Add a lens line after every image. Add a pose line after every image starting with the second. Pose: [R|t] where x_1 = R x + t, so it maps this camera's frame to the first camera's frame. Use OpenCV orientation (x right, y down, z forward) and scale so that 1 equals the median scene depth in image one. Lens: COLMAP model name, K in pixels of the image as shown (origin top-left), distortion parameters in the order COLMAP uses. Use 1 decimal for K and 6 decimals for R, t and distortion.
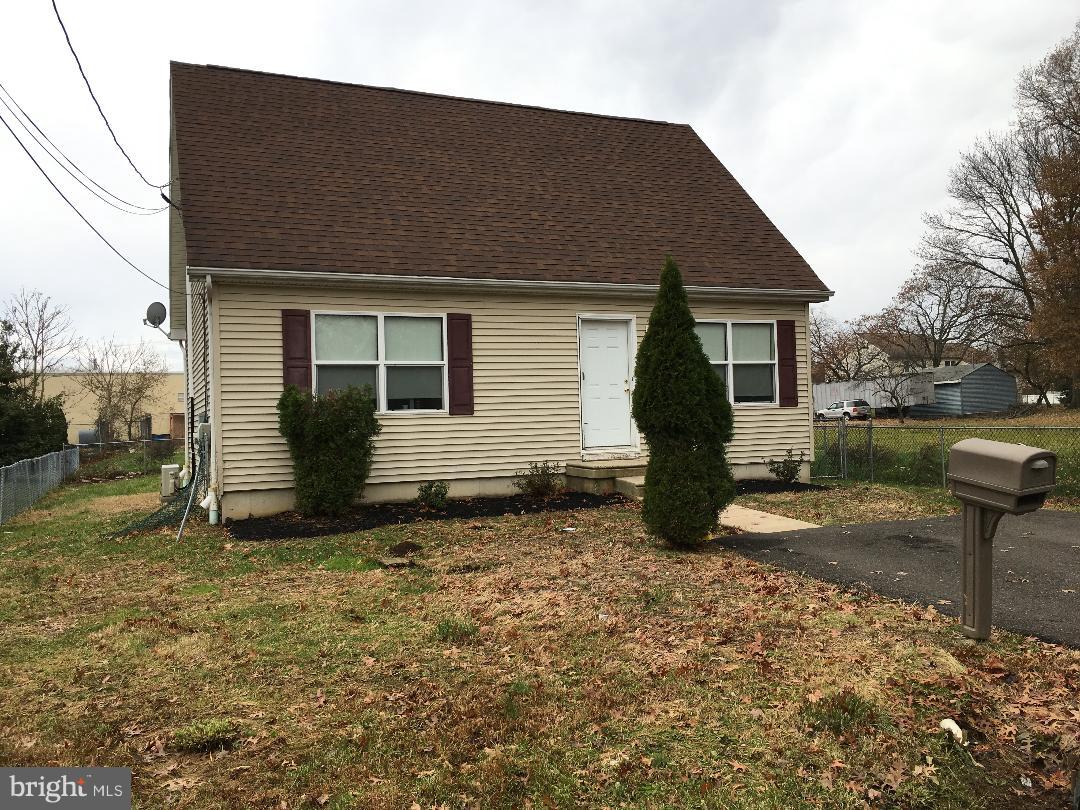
lens RADIAL K [[918.5, 0, 540.0], [0, 918.5, 405.0], [0, 0, 1]] dist [0.081973, -0.093841]
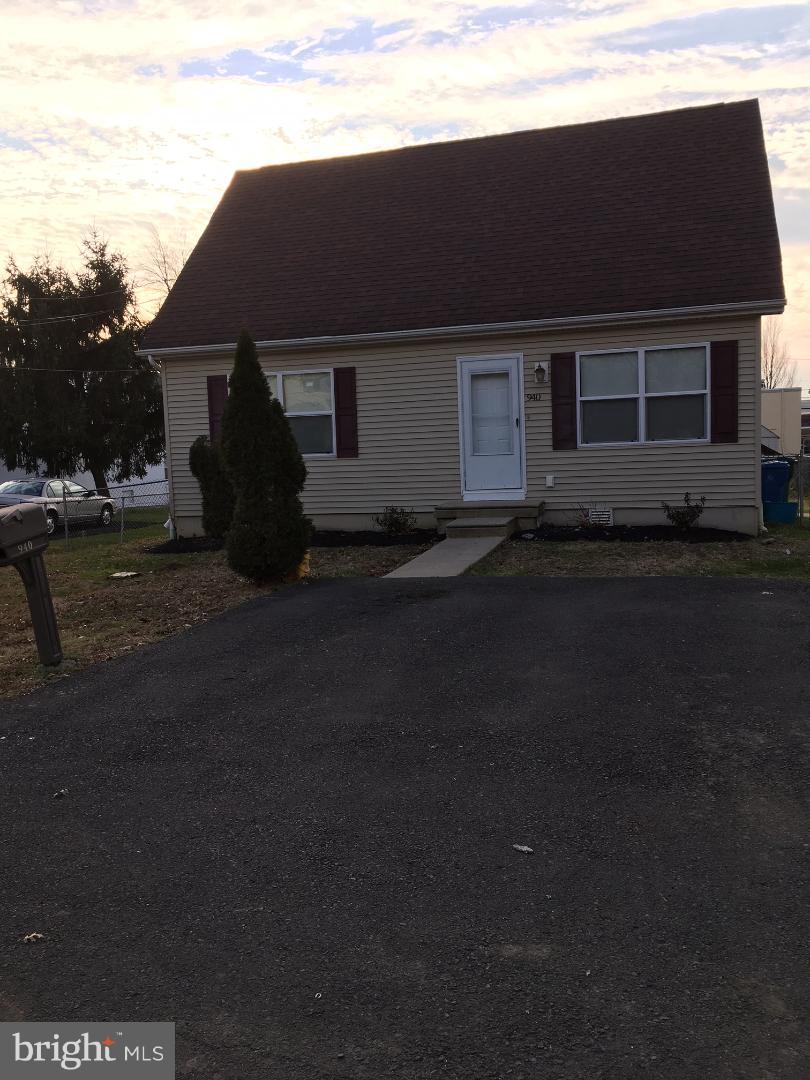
lens RADIAL K [[808.7, 0, 405.3], [0, 808.7, 505.8], [0, 0, 1]] dist [0.073544, 0.001225]
pose [[0.789512, 0.033715, -0.612808, 0.579648], [0.022718, 0.996200, 0.084077, -0.012282], [0.613314, -0.080302, 0.785746, 0.248735]]
